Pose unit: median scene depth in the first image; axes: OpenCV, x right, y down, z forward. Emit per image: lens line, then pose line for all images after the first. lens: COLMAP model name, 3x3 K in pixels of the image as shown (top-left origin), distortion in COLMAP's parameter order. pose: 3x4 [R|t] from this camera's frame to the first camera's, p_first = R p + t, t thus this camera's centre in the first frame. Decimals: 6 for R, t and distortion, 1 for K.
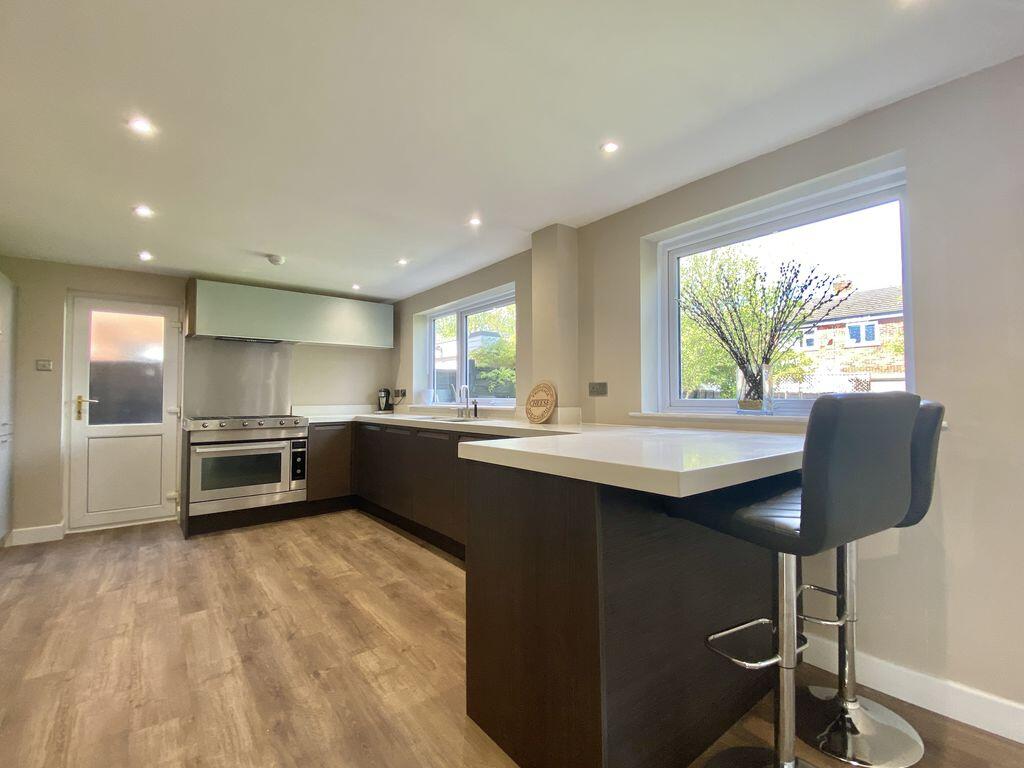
lens RADIAL K [[453.6, 0, 509.6], [0, 453.6, 383.4], [0, 0, 1]] dist [0.019373, -0.021078]
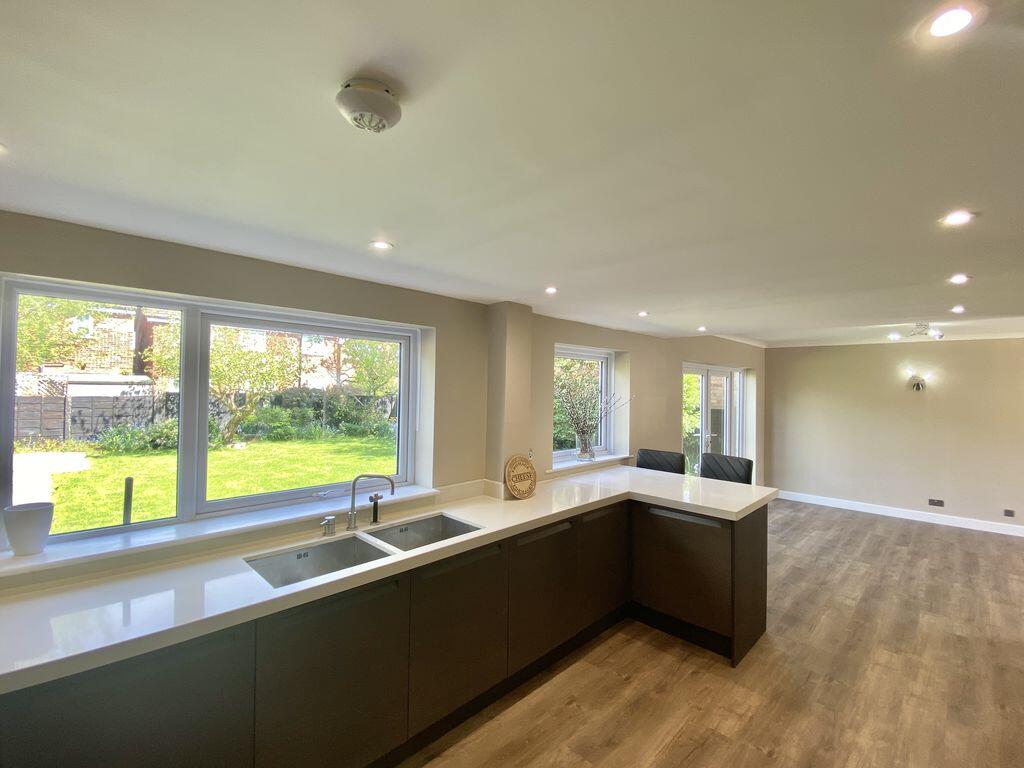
lens RADIAL K [[448.2, 0, 513.4], [0, 448.2, 375.8], [0, 0, 1]] dist [0.019517, -0.020602]
pose [[-0.123208, 0.030227, 0.991920, -0.738287], [-0.047713, 0.998200, -0.036345, -0.115149], [-0.991233, -0.051805, -0.121543, 0.907852]]
